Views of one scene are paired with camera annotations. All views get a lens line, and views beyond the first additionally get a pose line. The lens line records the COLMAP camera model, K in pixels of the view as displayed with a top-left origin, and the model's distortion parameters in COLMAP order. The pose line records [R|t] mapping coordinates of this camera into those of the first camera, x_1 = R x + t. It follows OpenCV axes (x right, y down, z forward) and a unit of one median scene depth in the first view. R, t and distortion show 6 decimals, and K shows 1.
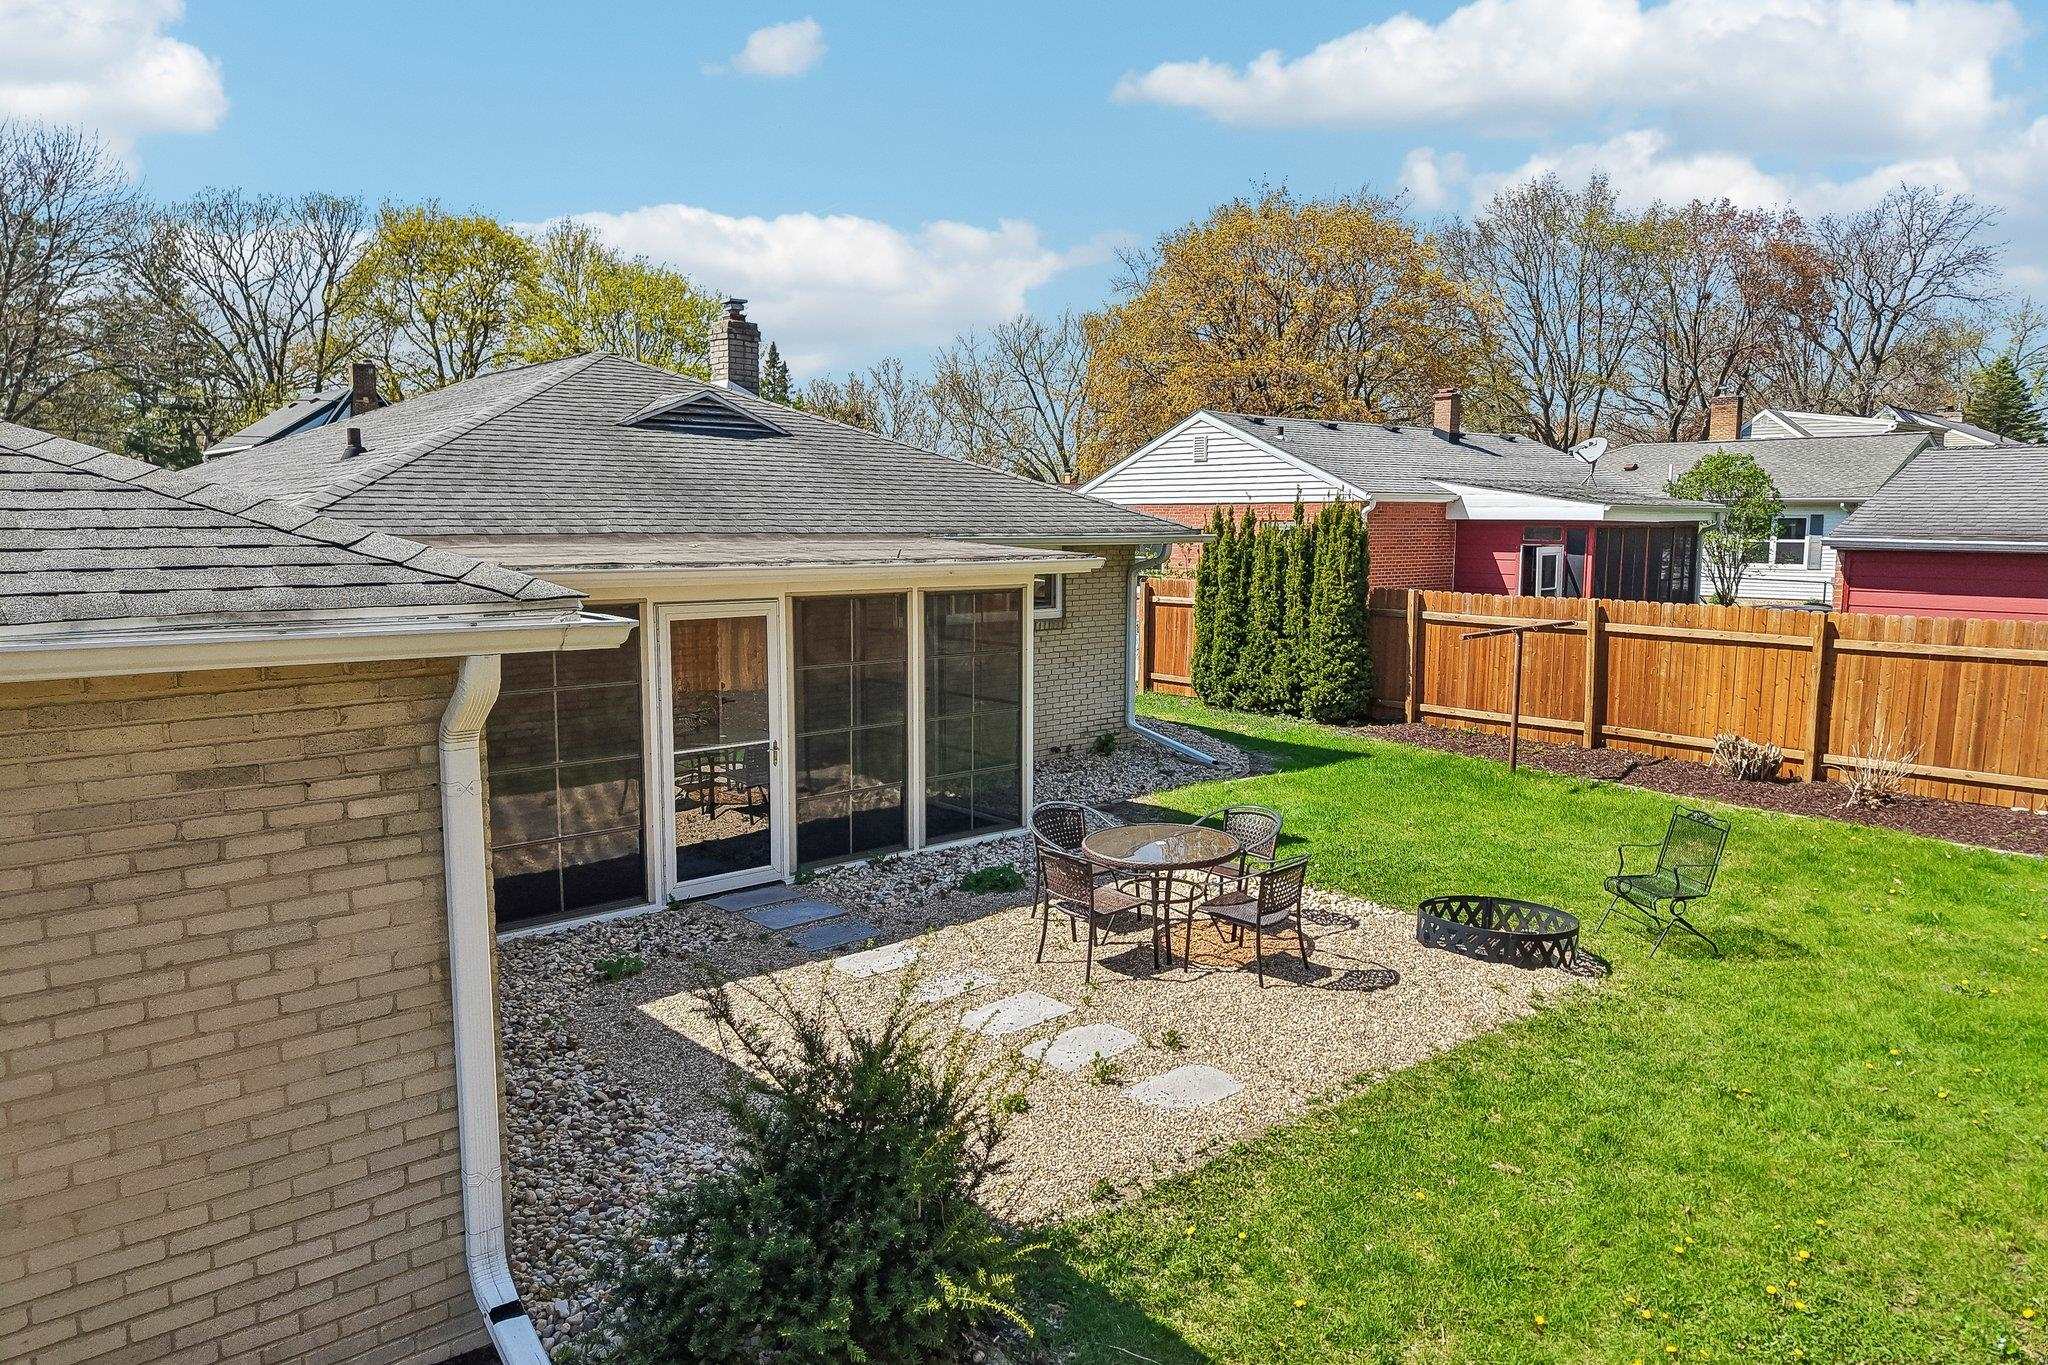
lens RADIAL K [[1376.5, 0, 1024.0], [0, 1376.5, 682.5], [0, 0, 1]] dist [0.035822, -0.050438]
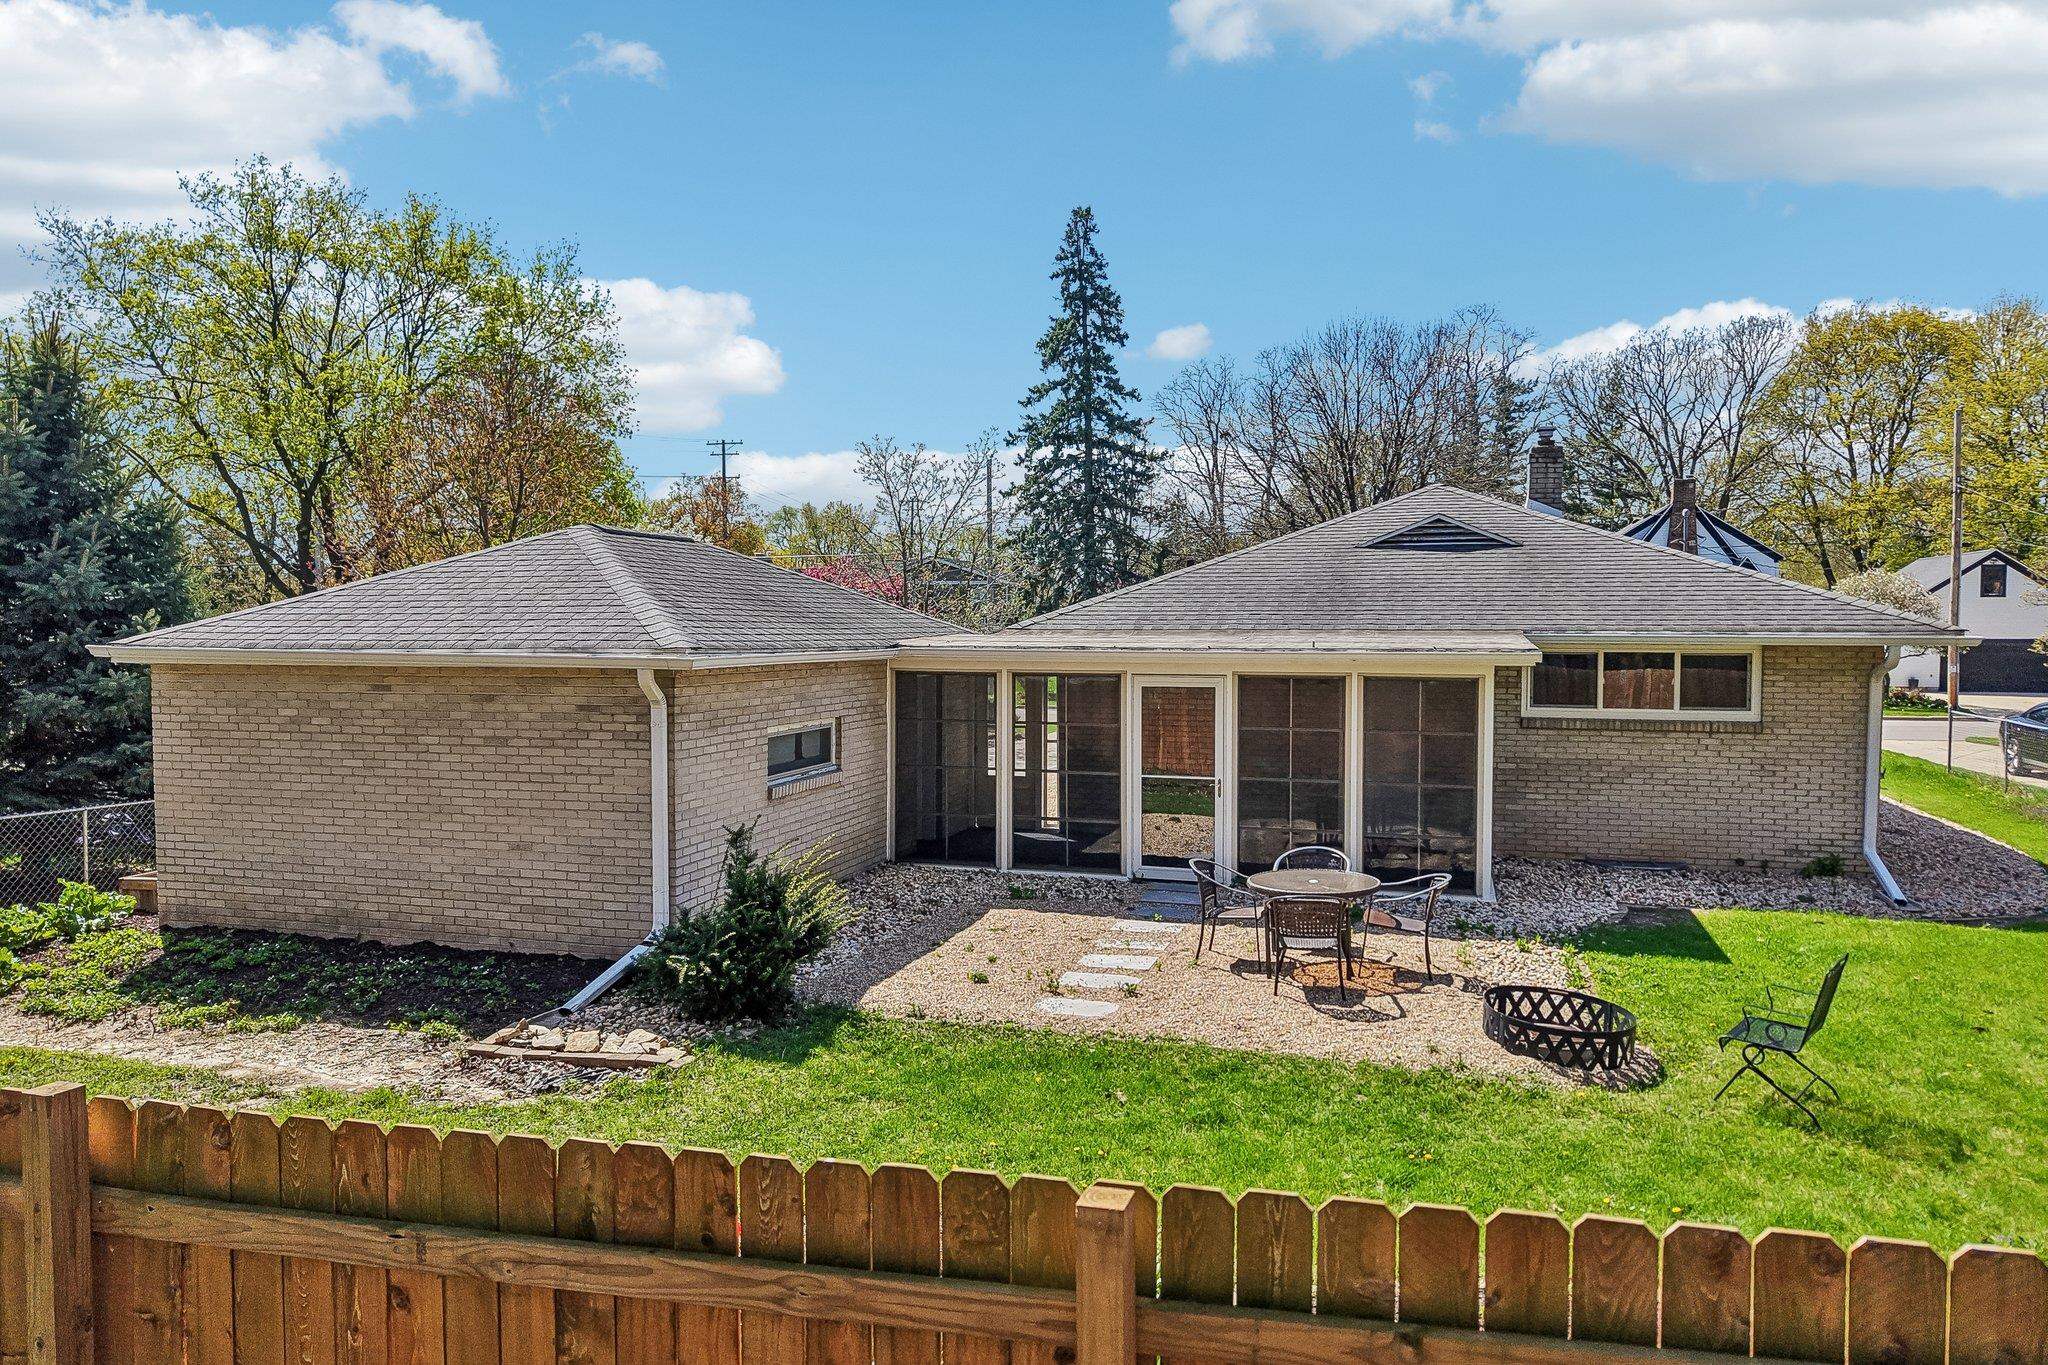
lens RADIAL K [[1376.5, 0, 1024.0], [0, 1376.5, 682.5], [0, 0, 1]] dist [0.035822, -0.050438]
pose [[0.509370, 0.033782, -0.859885, 0.918708], [-0.099671, 0.994820, -0.019959, -0.006637], [0.854756, 0.095873, 0.510098, 0.130121]]
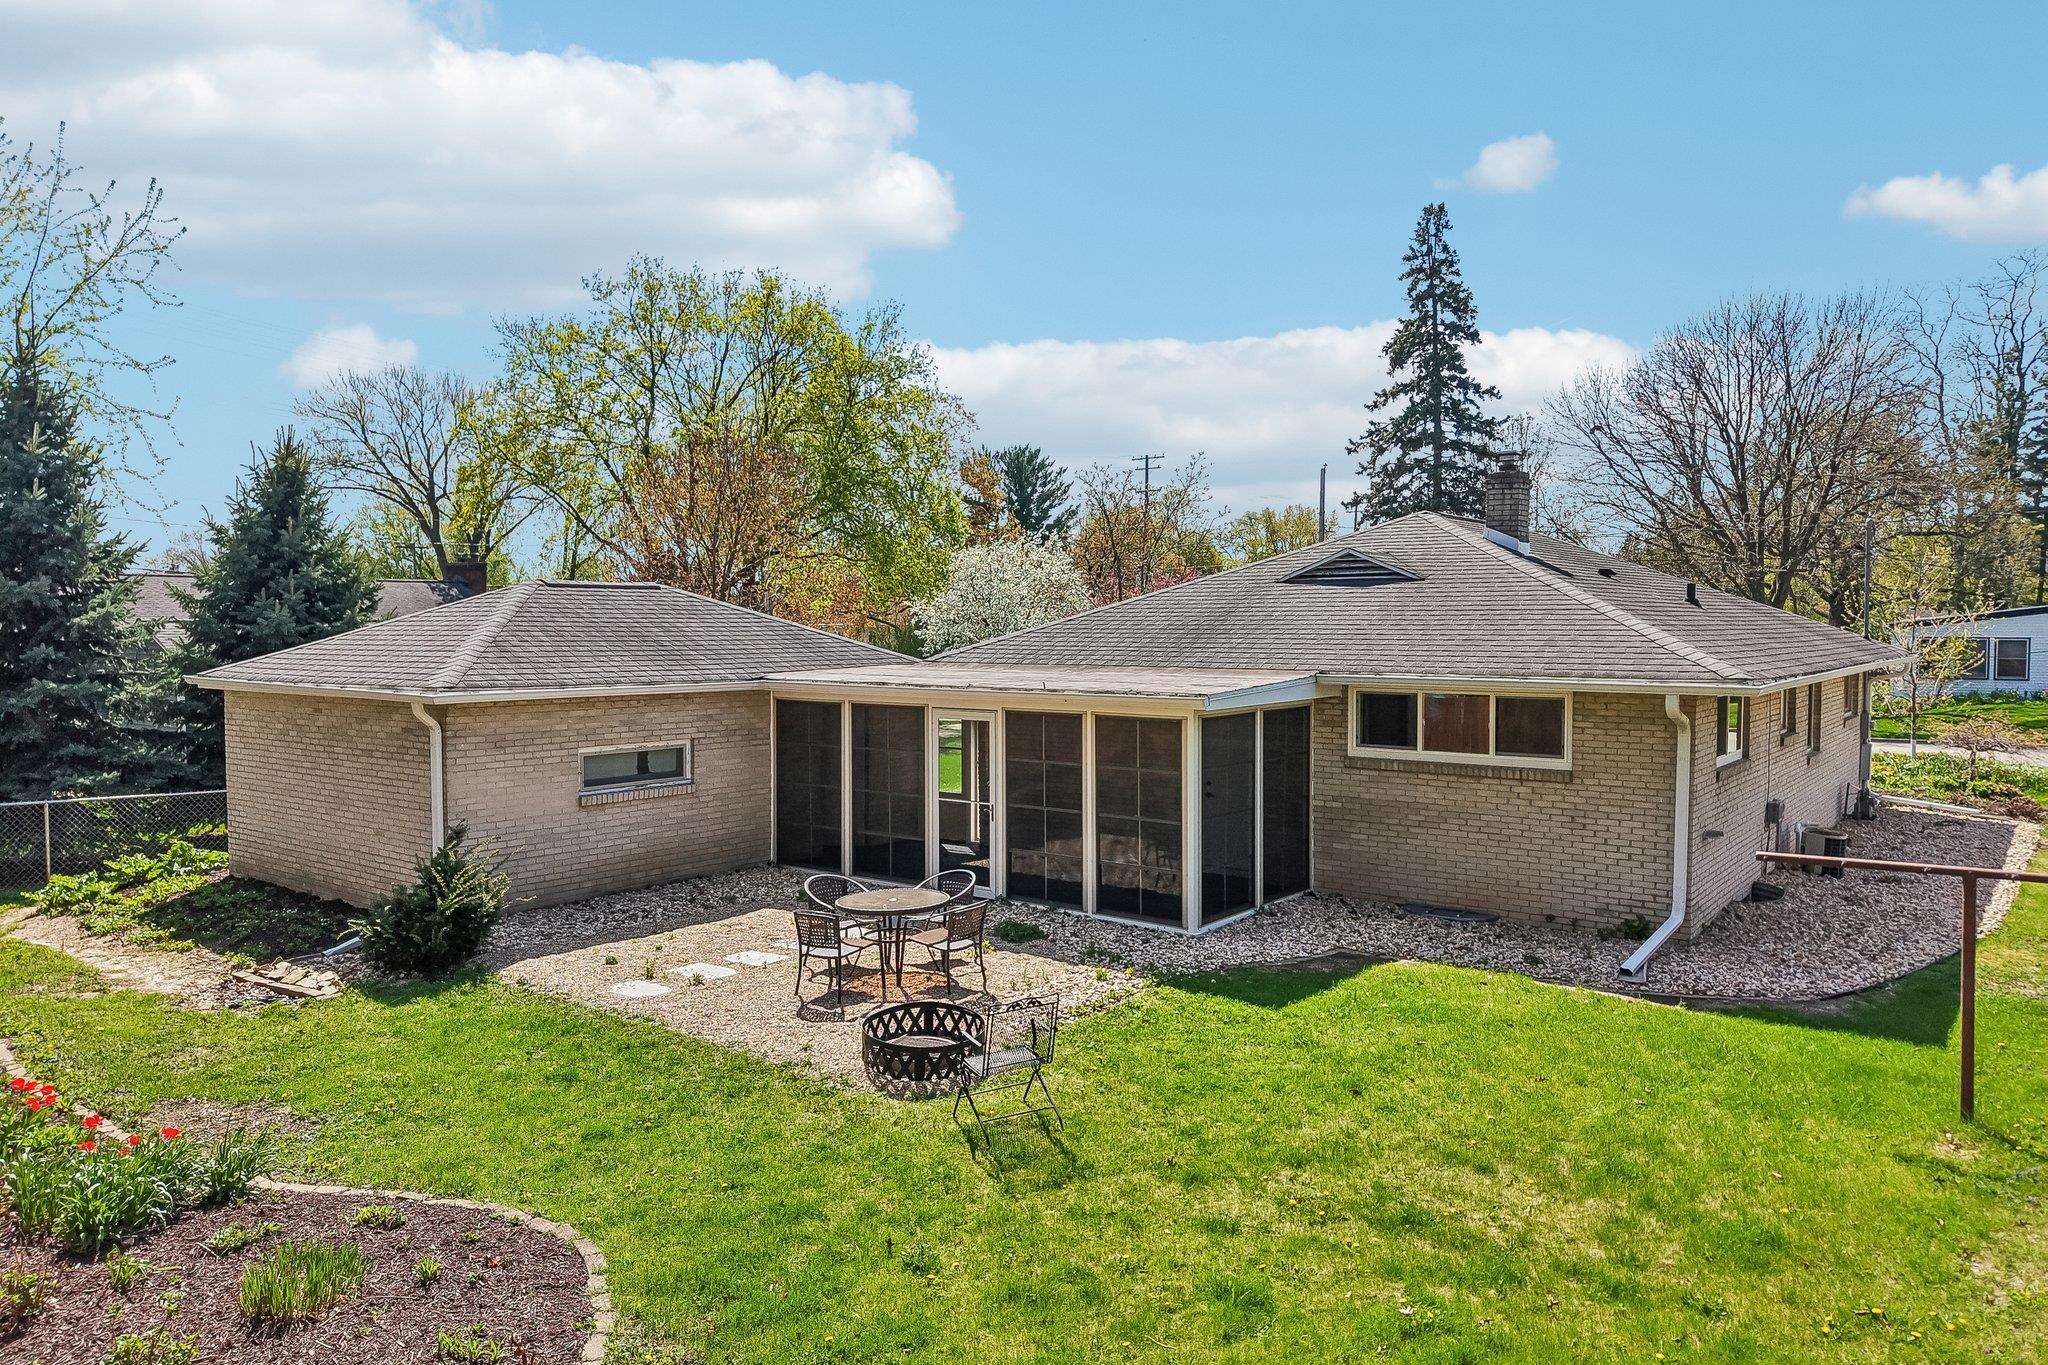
lens RADIAL K [[1409.8, 0, 1065.3], [0, 1409.8, 636.4], [0, 0, 1]] dist [0.010189, -0.049322]
pose [[0.166724, 0.008237, -0.985969, 1.379253], [-0.114808, 0.993326, -0.011116, -0.136164], [0.979297, 0.115050, 0.166557, 0.822436]]
